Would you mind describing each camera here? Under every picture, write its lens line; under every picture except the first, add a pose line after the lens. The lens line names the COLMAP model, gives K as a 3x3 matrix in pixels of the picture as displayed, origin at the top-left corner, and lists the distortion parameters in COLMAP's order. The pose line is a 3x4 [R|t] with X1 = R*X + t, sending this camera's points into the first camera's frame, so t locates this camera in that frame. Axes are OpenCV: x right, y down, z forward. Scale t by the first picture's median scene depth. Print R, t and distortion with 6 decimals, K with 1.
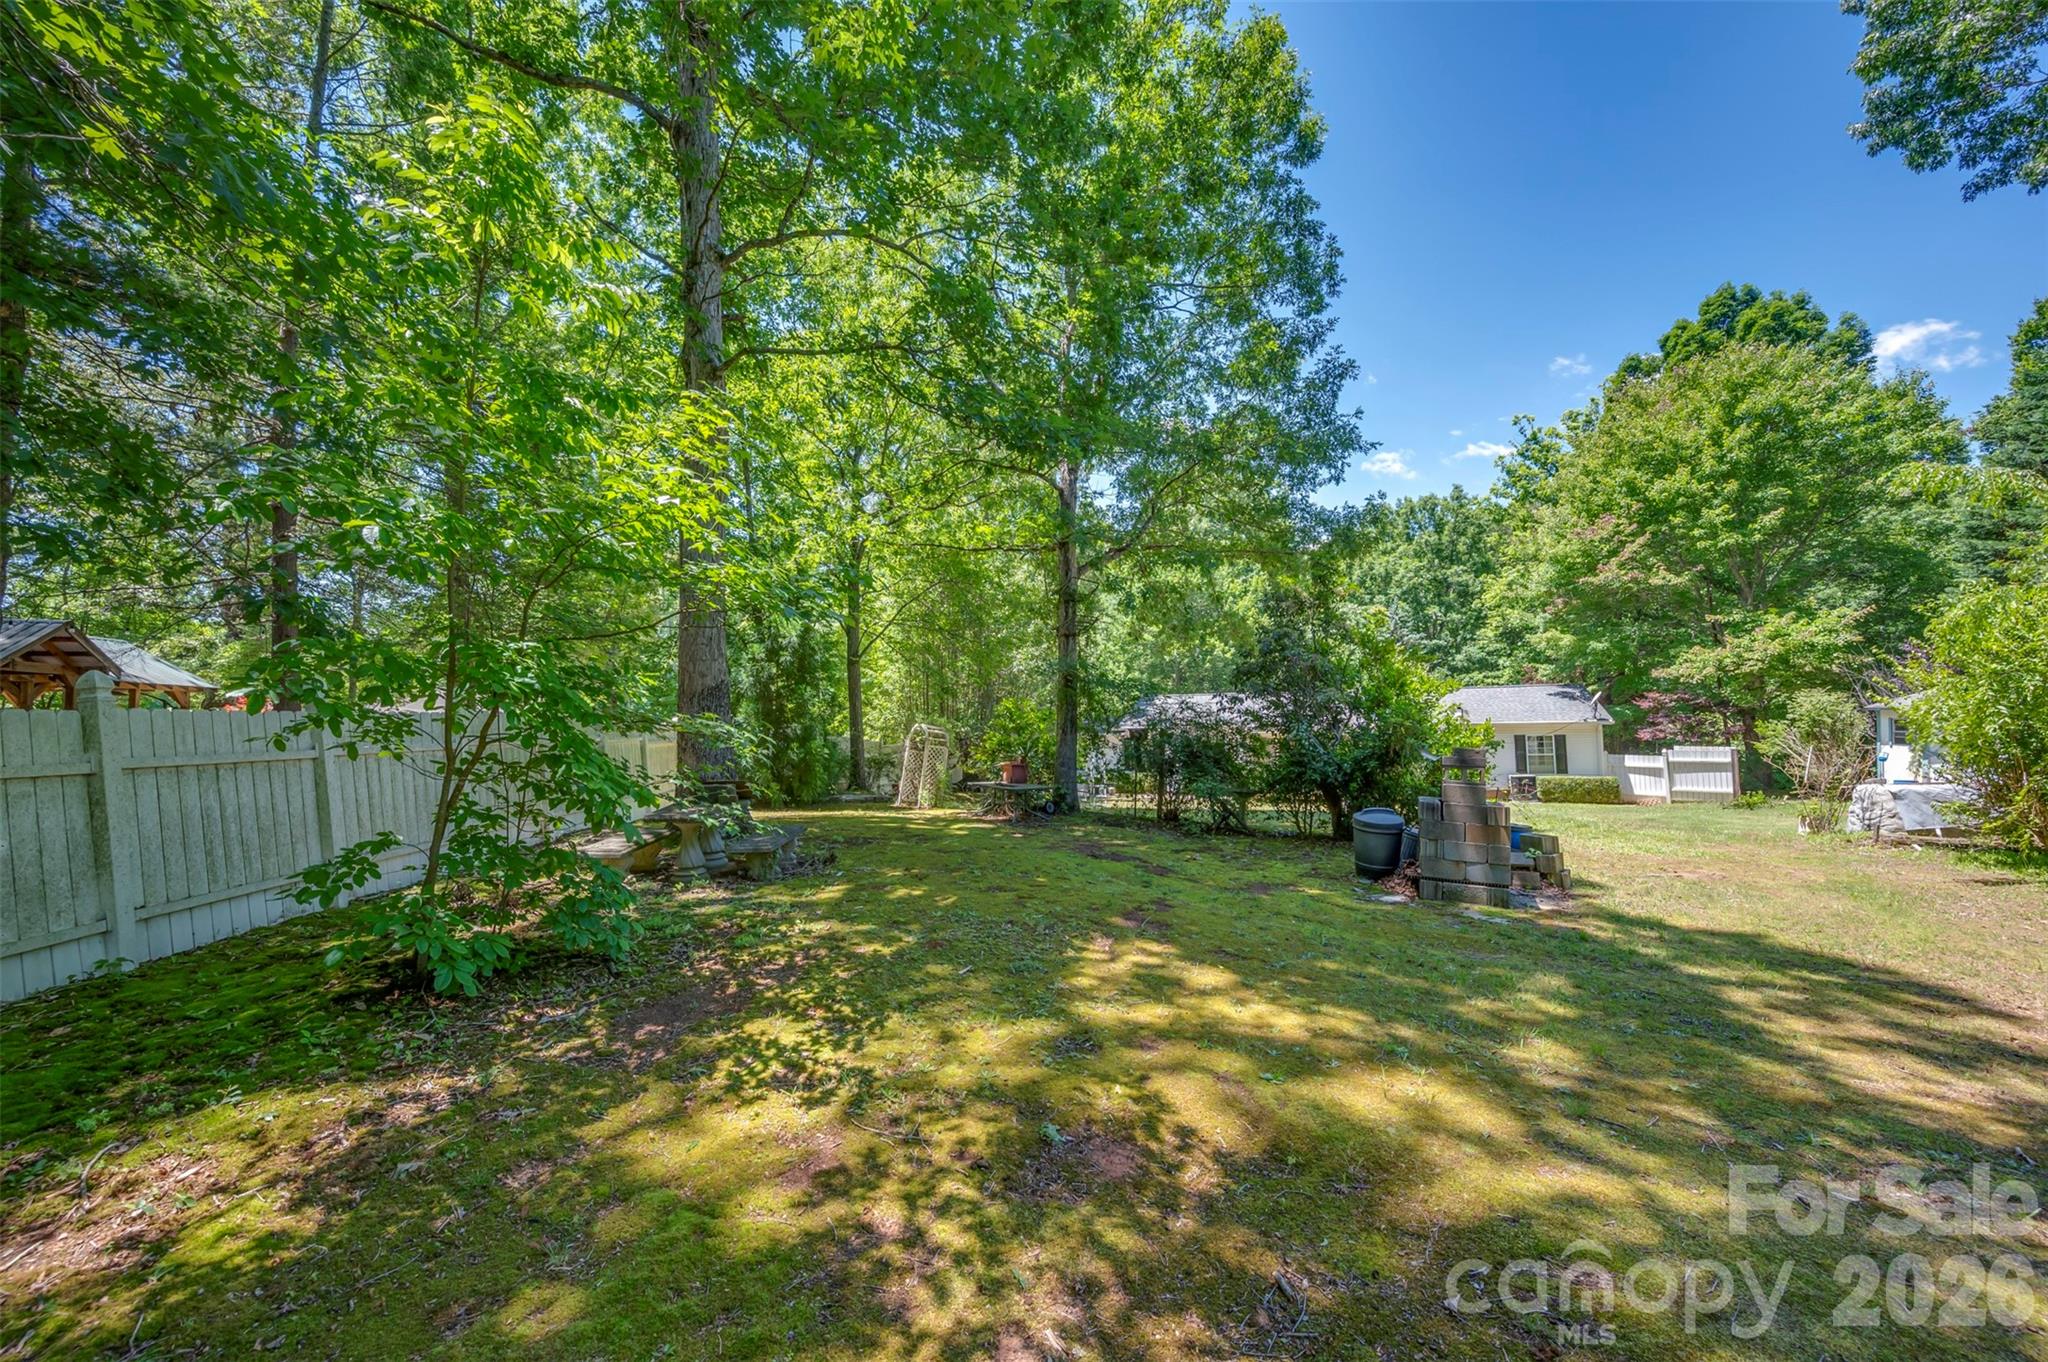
lens RADIAL K [[861.4, 0, 1021.6], [0, 861.4, 683.7], [0, 0, 1]] dist [0.001966, -0.000709]
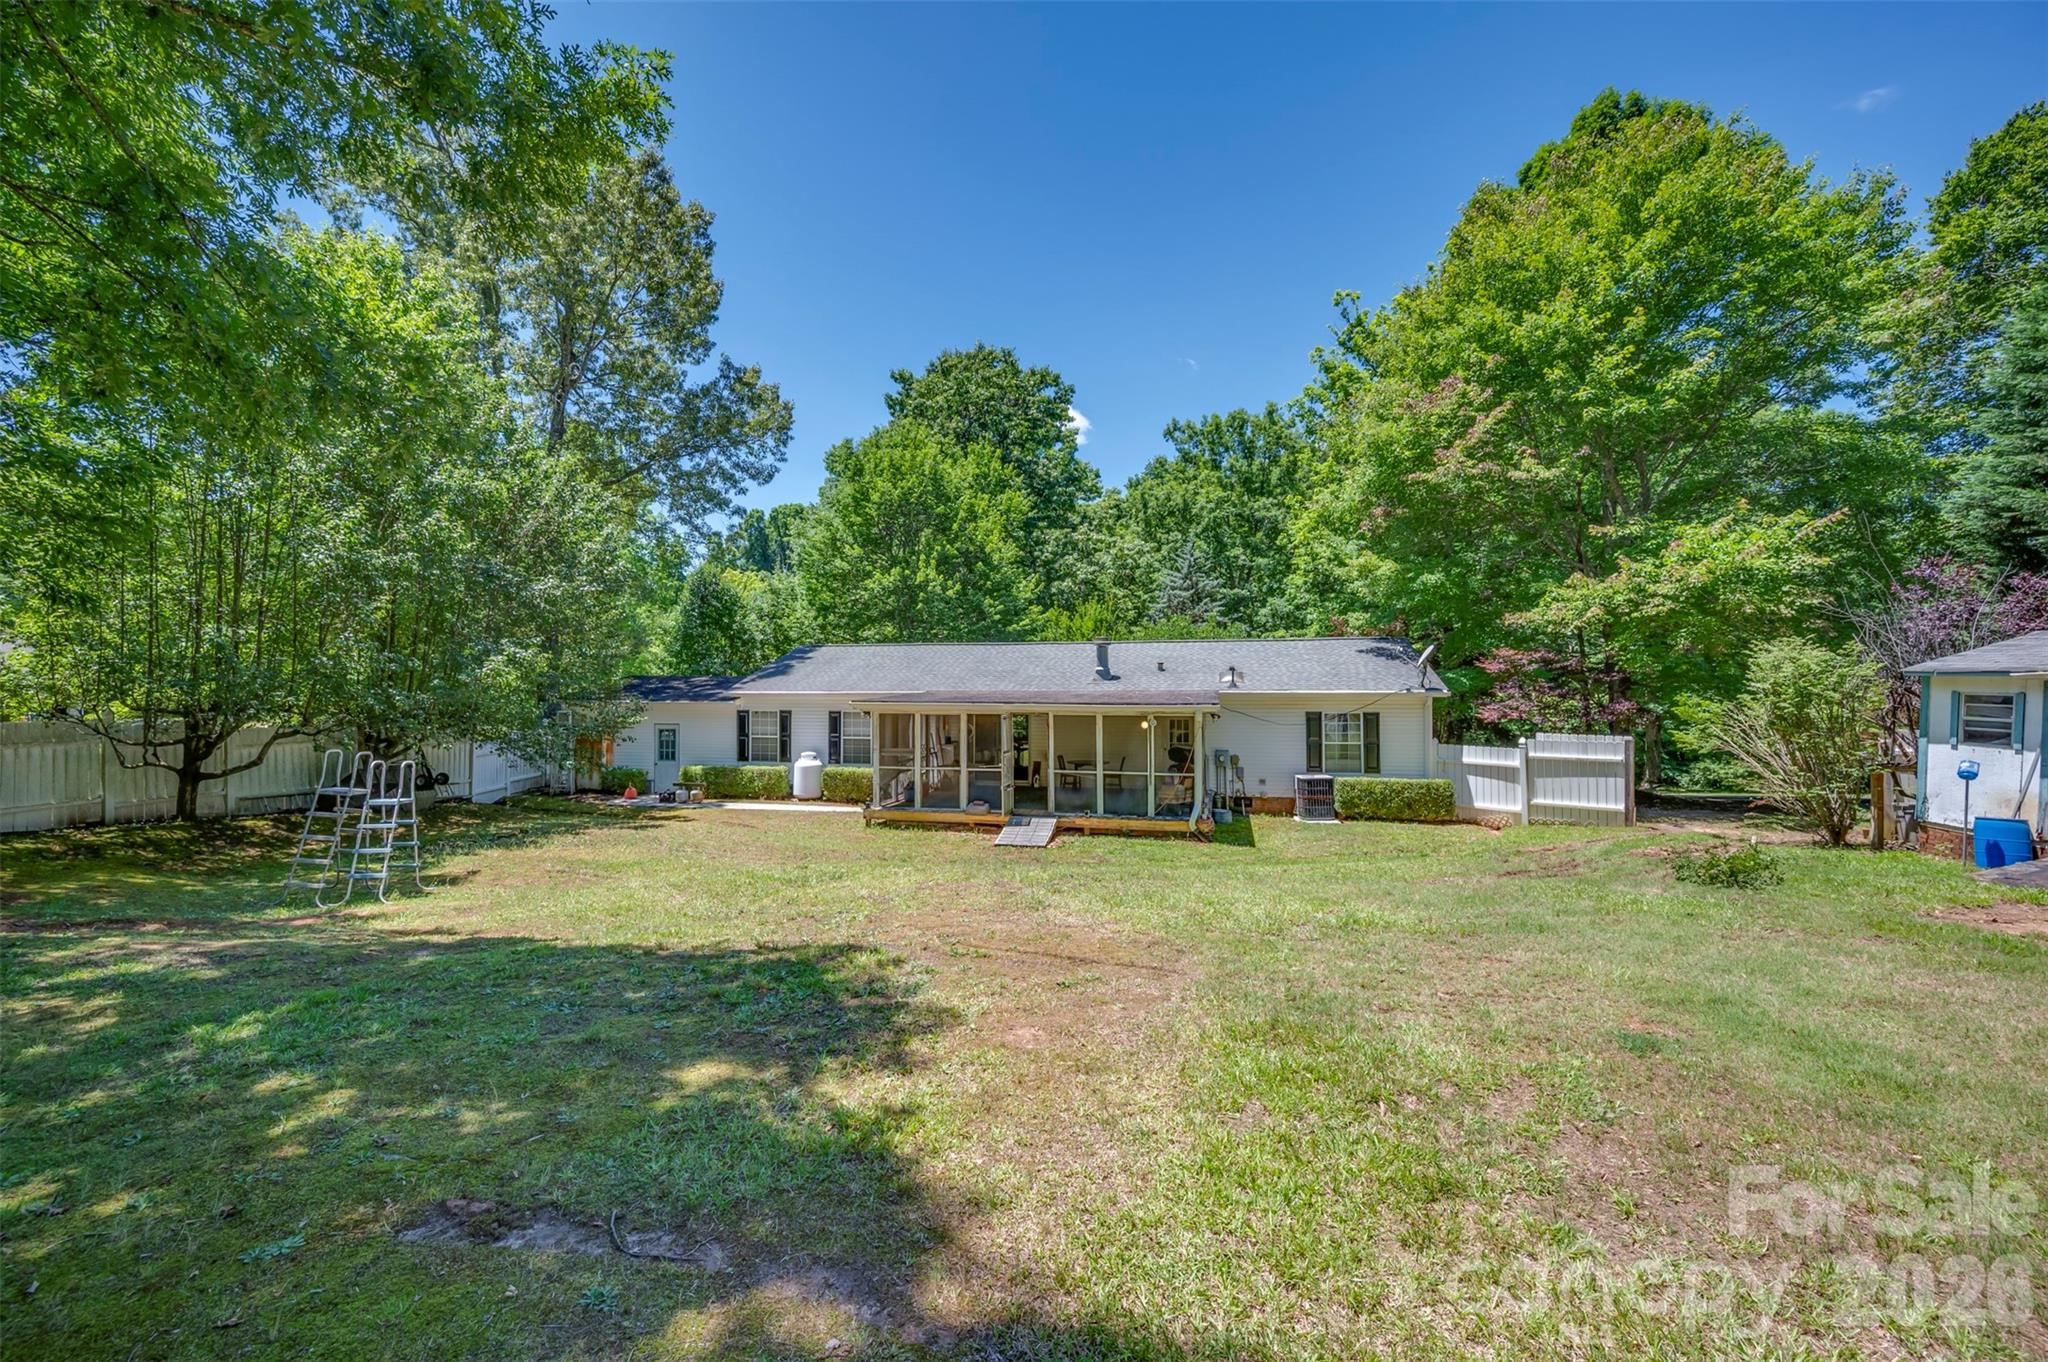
lens RADIAL K [[861.4, 0, 1034.4], [0, 861.4, 687.8], [0, 0, 1]] dist [0.001966, -0.000709]
pose [[0.984145, 0.014873, 0.176741, 0.269842], [-0.022562, 0.998881, 0.041574, 0.020172], [-0.175925, -0.044903, 0.983379, 0.423123]]
